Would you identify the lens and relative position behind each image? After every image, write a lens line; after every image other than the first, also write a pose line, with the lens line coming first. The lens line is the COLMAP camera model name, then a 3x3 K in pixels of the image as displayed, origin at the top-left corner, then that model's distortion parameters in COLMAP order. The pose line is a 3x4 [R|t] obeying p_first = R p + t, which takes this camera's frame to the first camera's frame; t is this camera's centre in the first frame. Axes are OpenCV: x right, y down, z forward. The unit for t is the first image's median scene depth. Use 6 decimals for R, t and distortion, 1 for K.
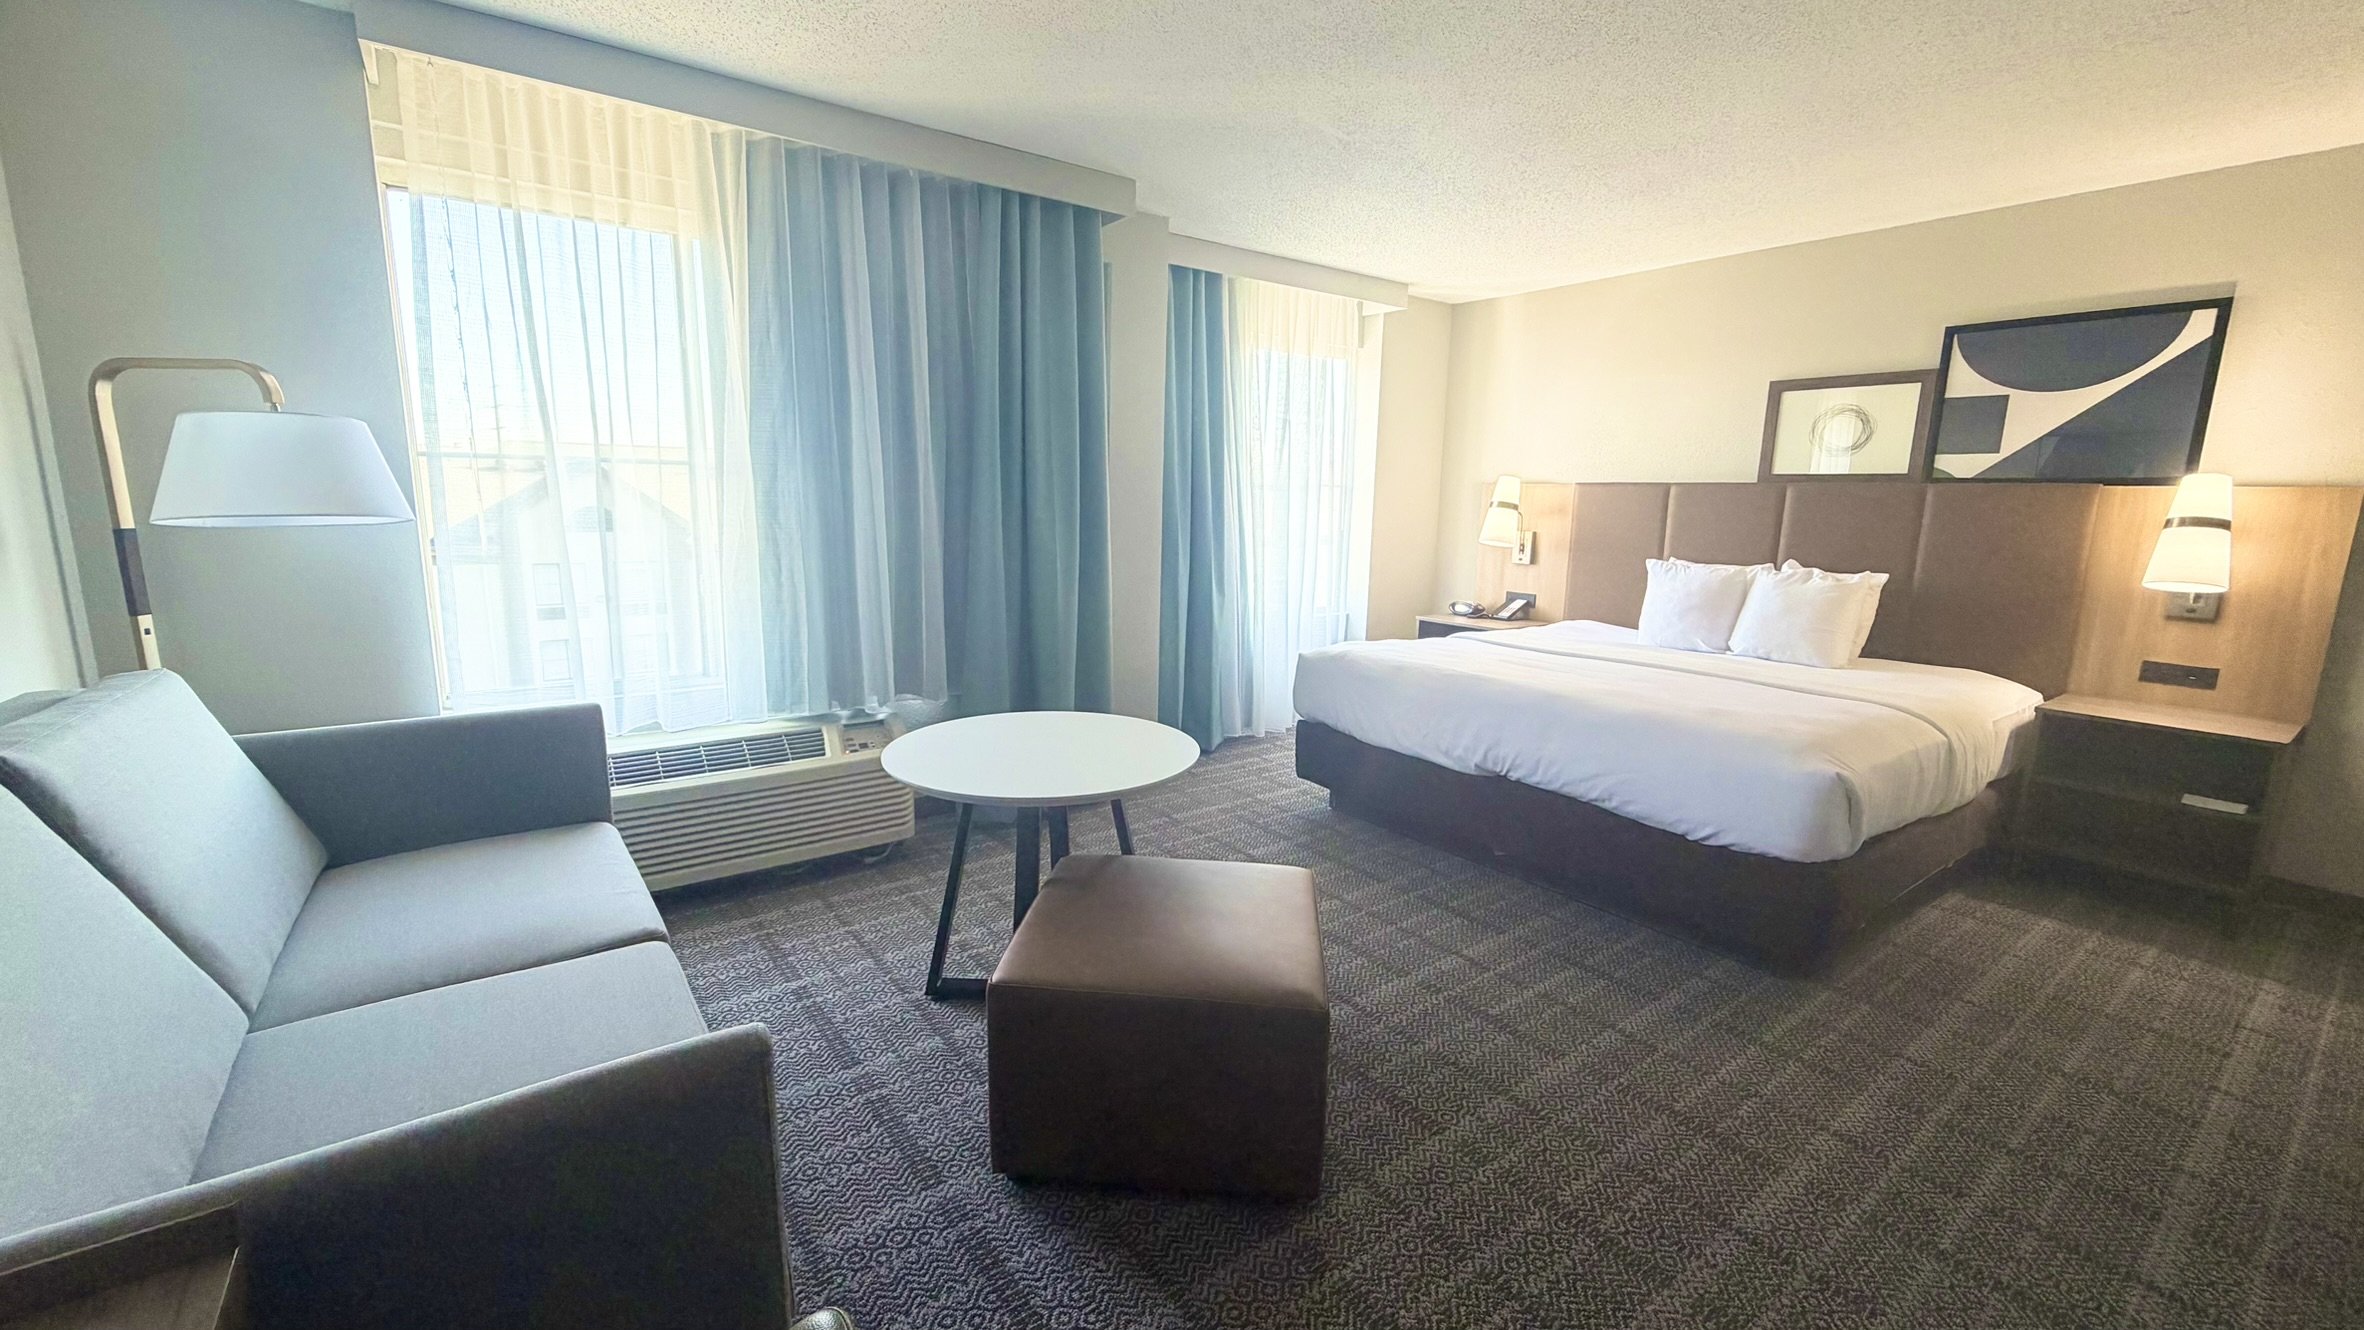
lens RADIAL K [[955.1, 0, 1191.5], [0, 955.1, 667.8], [0, 0, 1]] dist [0.000711, 0.000049]
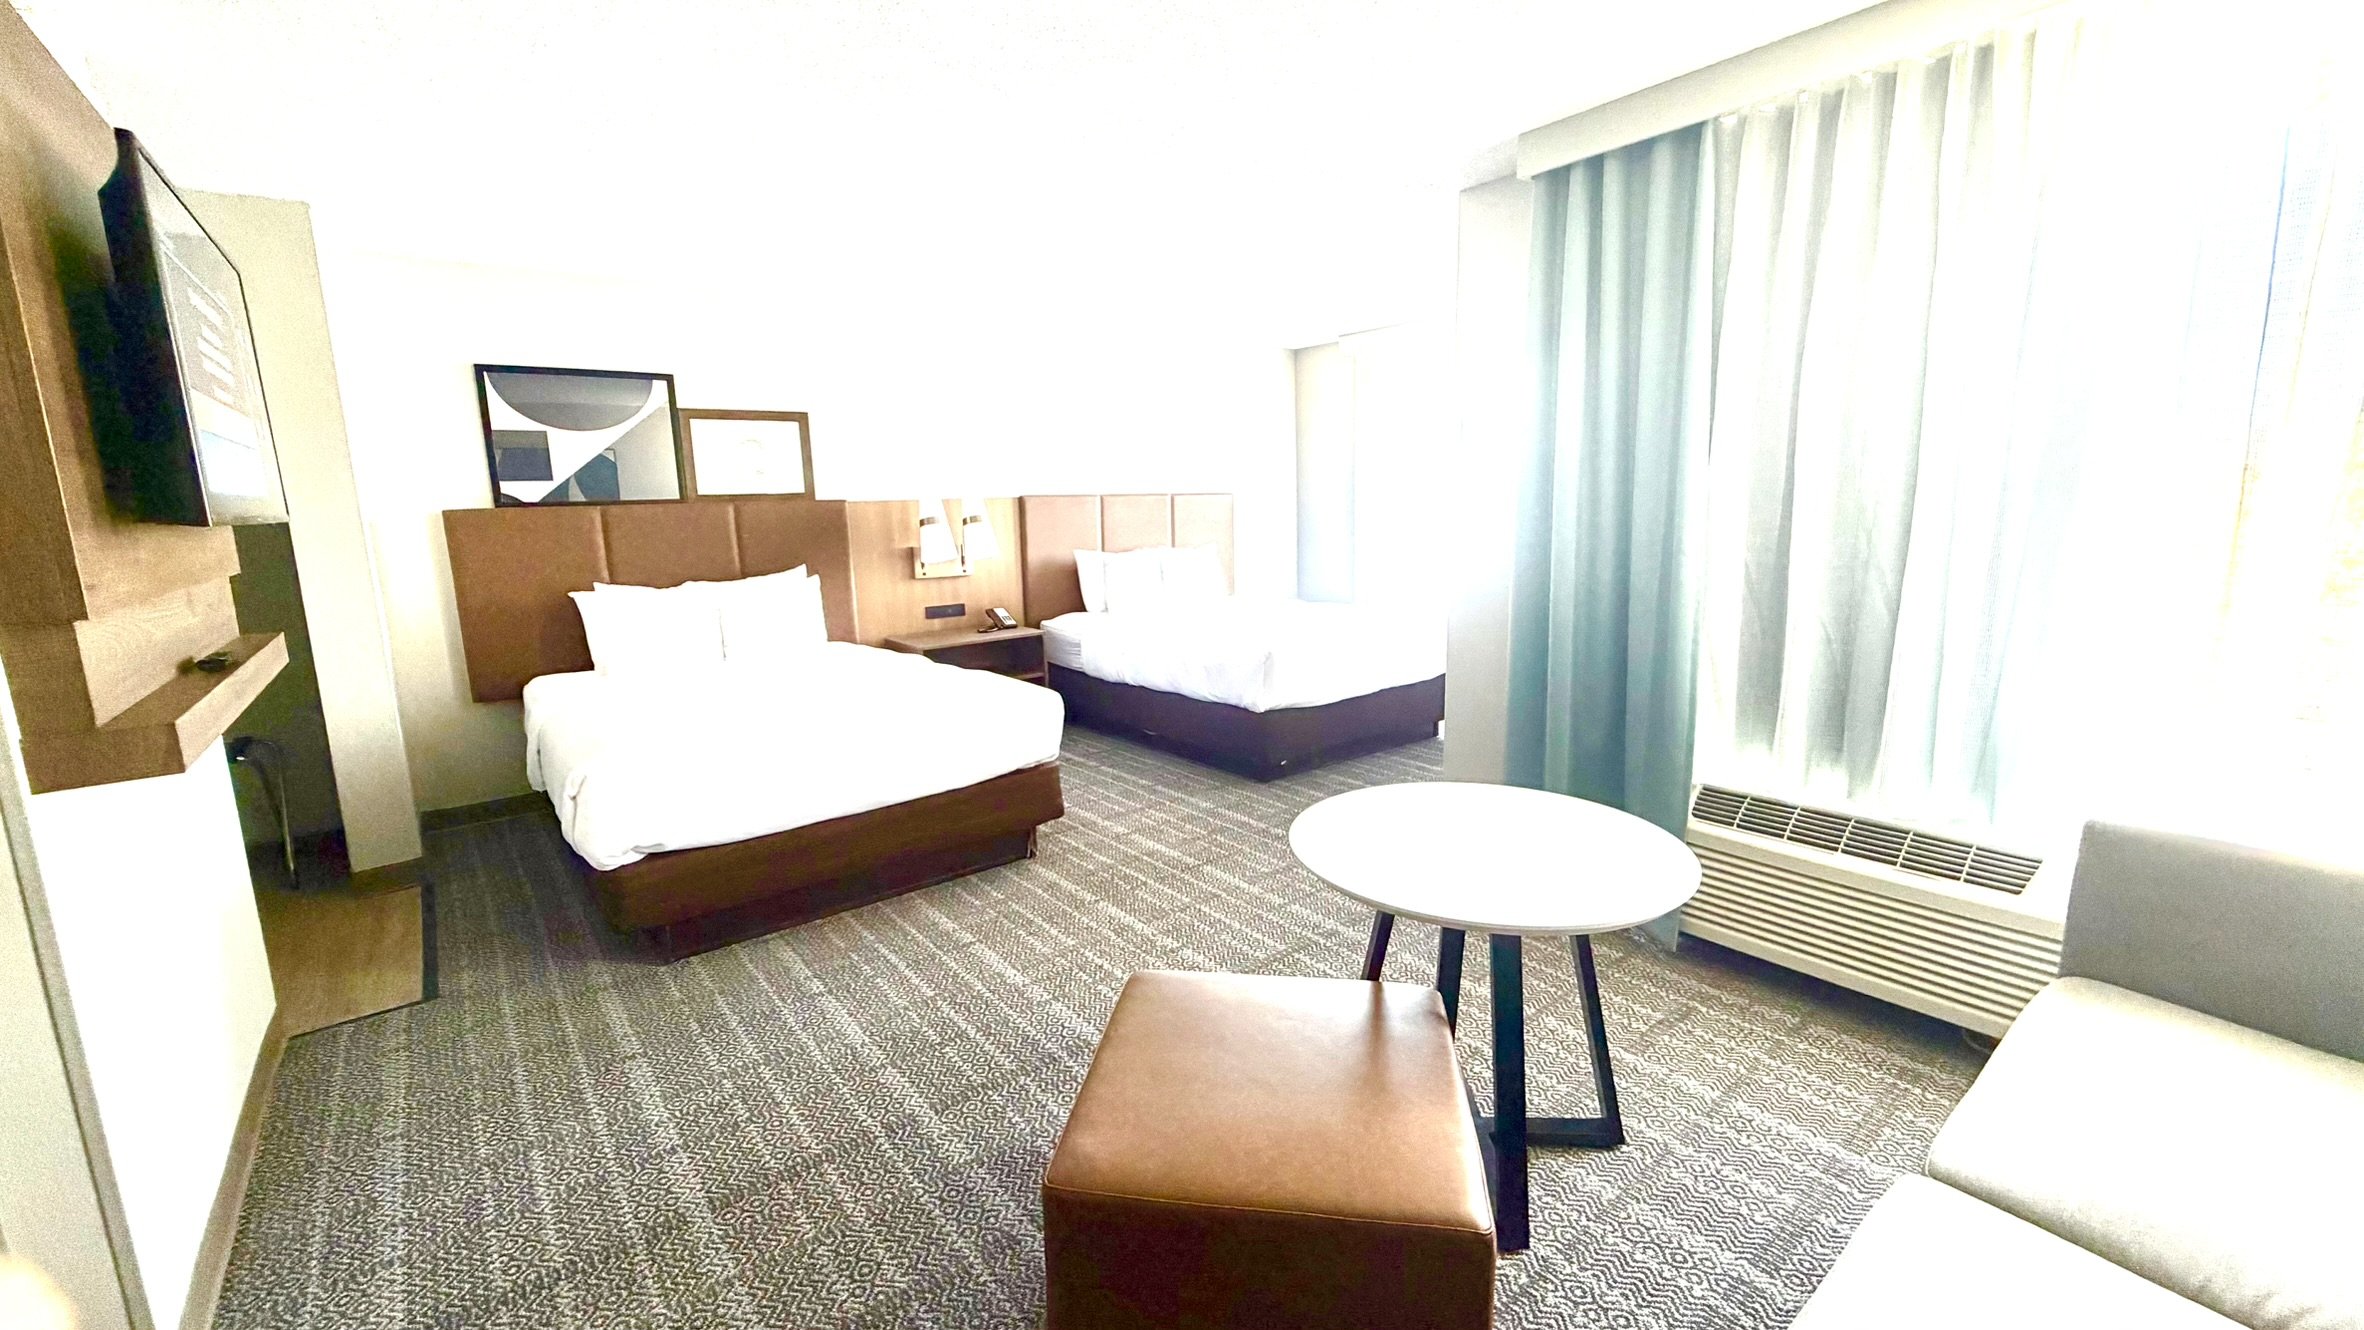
lens RADIAL K [[955.1, 0, 1191.5], [0, 955.1, 667.8], [0, 0, 1]] dist [0.000711, 0.000049]
pose [[-0.018740, -0.183447, 0.982851, -0.349793], [0.202295, 0.961996, 0.183412, -0.060644], [-0.979145, 0.202263, 0.019083, 0.259465]]
